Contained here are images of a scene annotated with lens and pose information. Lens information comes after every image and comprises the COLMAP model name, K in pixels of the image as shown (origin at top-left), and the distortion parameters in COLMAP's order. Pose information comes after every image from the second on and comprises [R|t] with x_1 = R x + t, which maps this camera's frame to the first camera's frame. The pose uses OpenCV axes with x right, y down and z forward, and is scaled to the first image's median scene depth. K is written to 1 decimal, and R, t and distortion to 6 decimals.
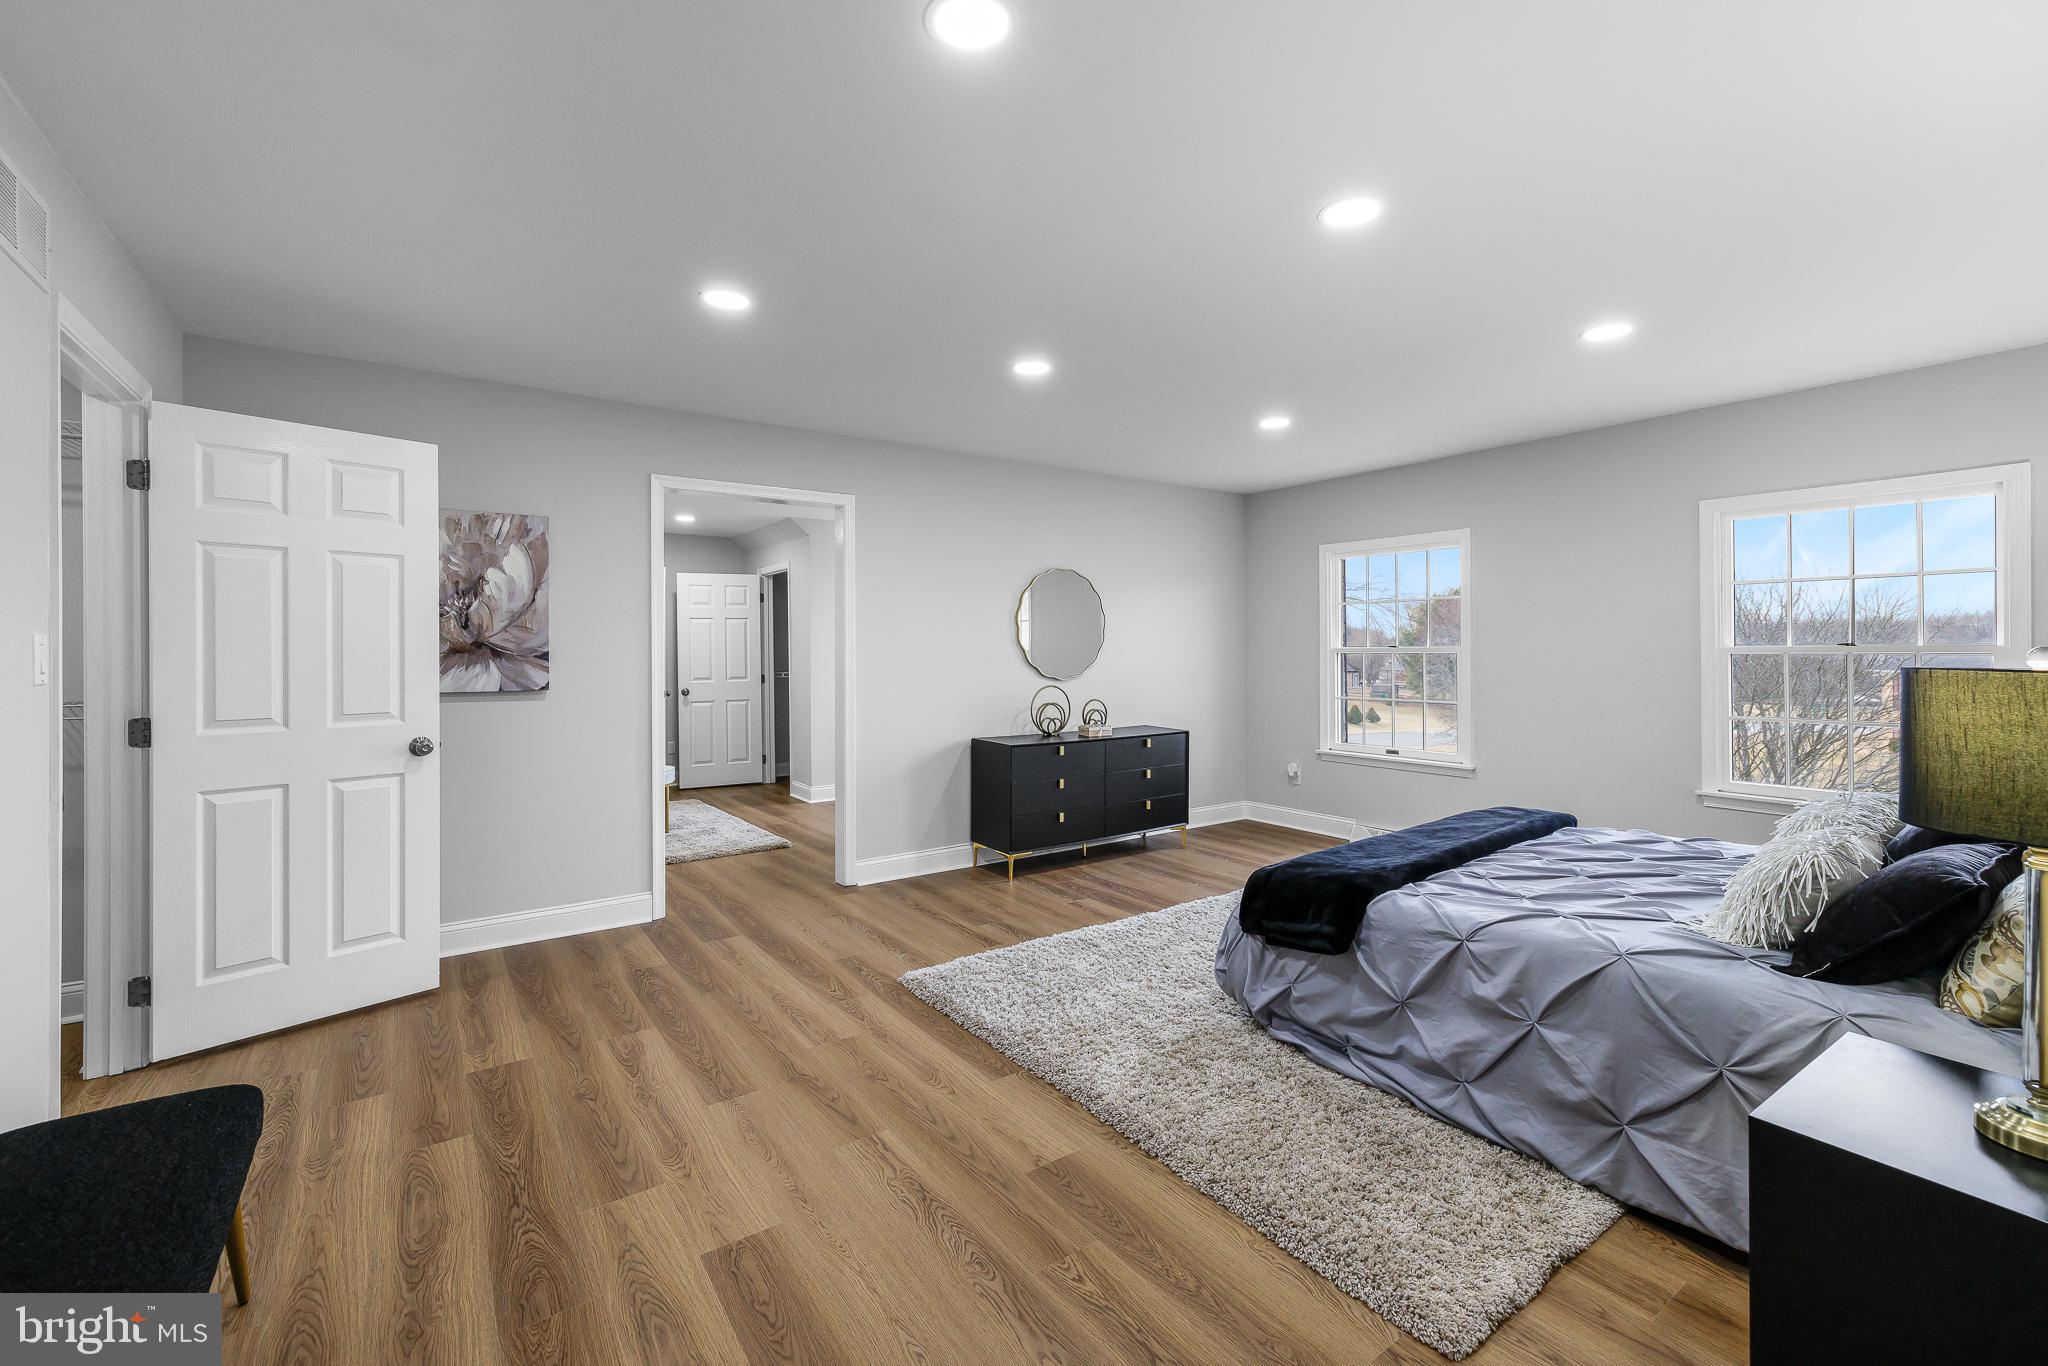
lens RADIAL K [[863.5, 0, 1015.5], [0, 863.5, 668.9], [0, 0, 1]] dist [0.000862, -0.000196]
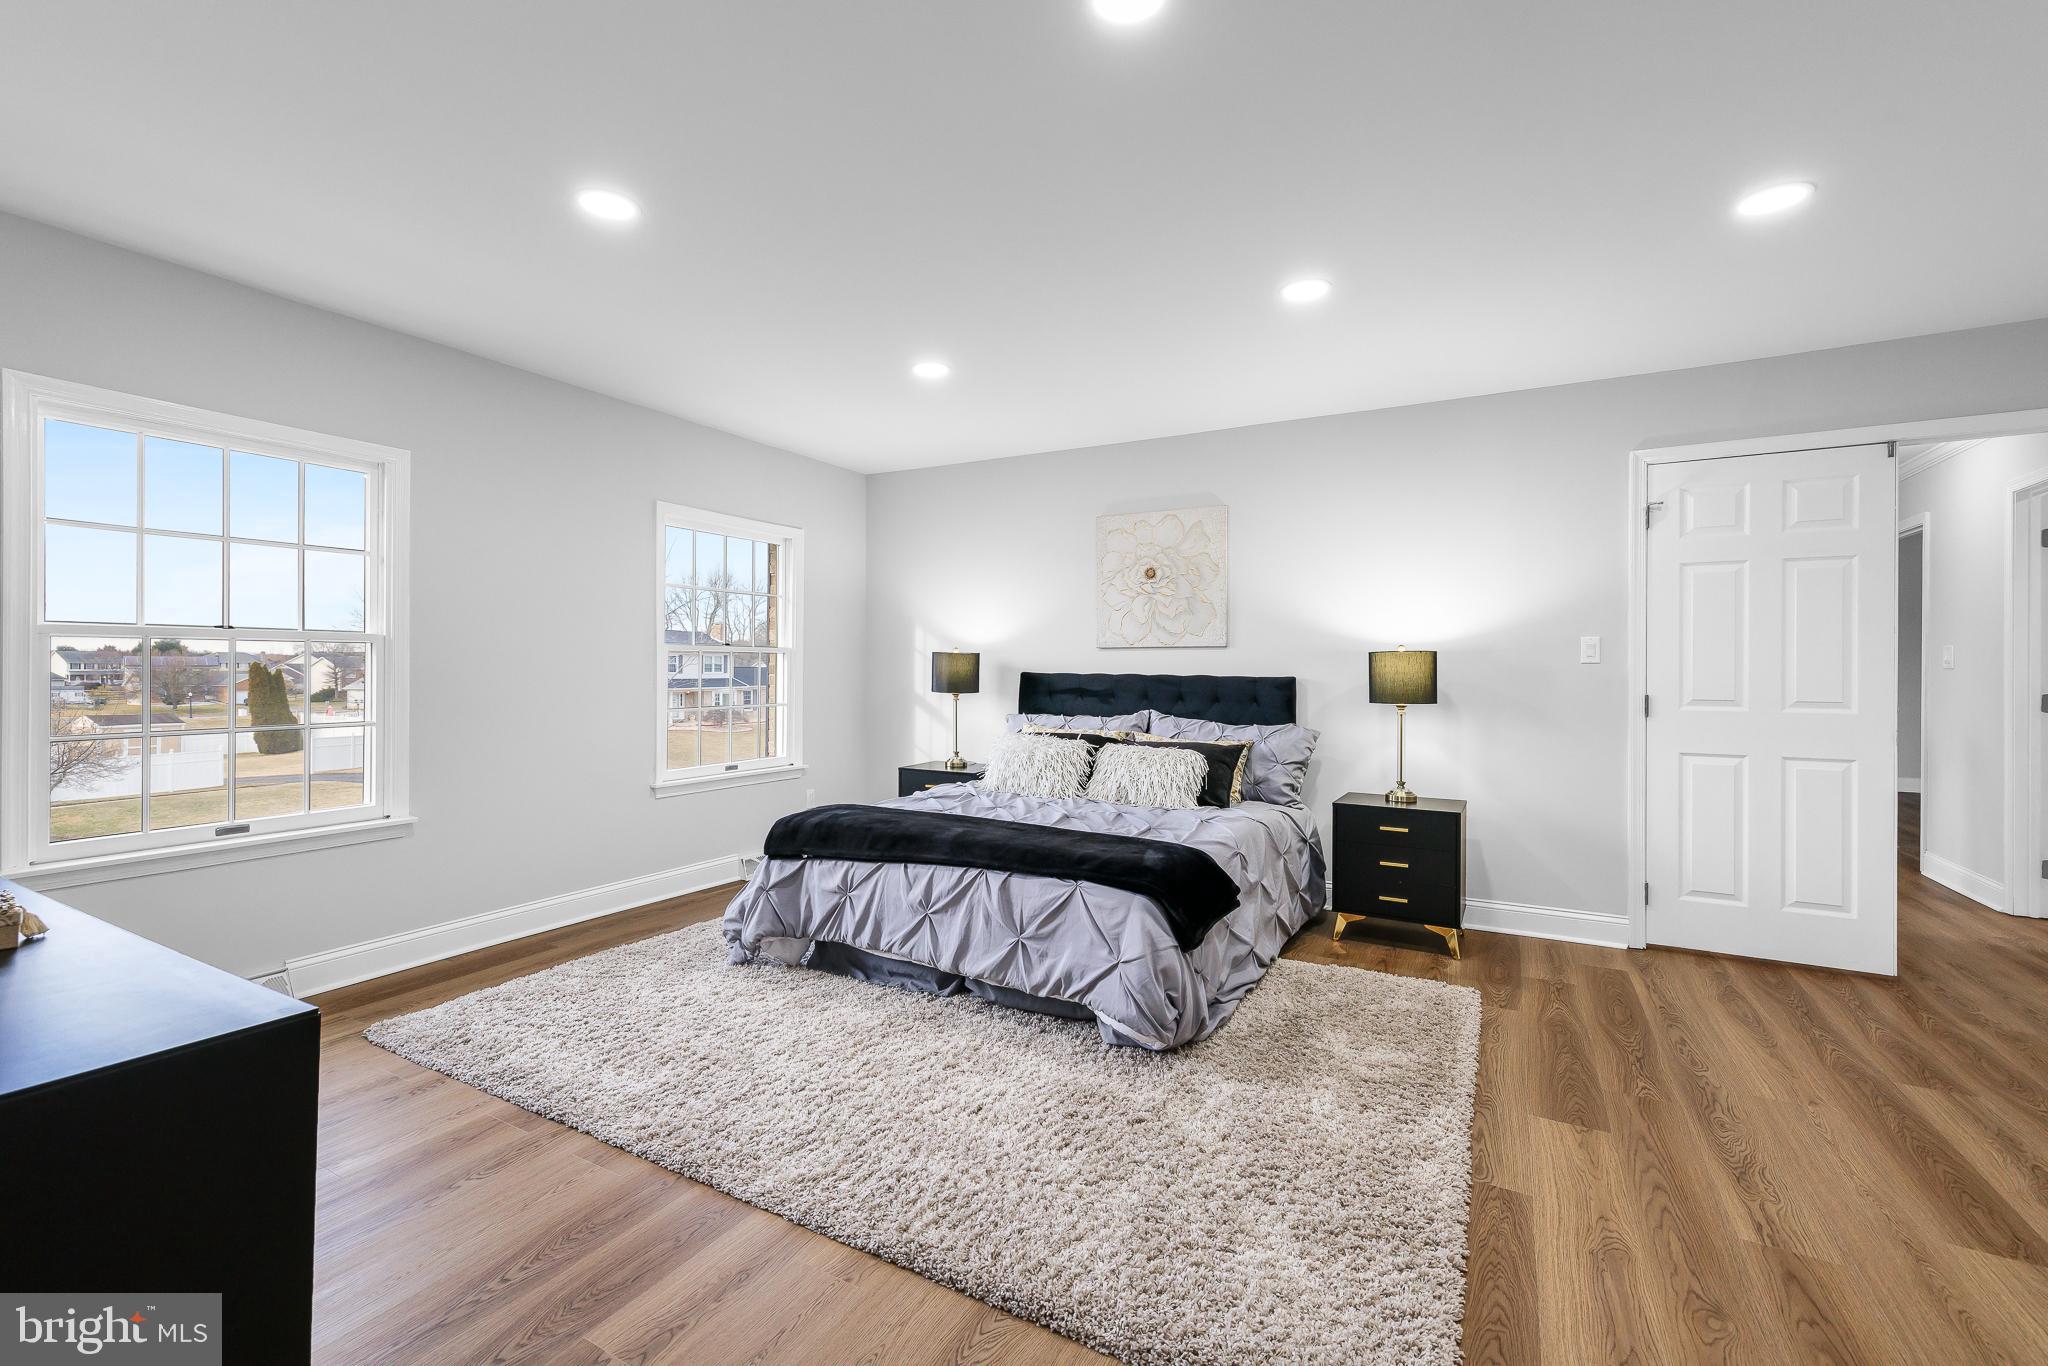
lens RADIAL K [[863.5, 0, 1015.5], [0, 863.5, 668.9], [0, 0, 1]] dist [0.000862, -0.000196]
pose [[-0.429291, 0.001843, 0.903164, -0.563391], [0.018494, 0.999806, 0.006750, 0.010322], [-0.902977, 0.019600, -0.429242, 1.895498]]
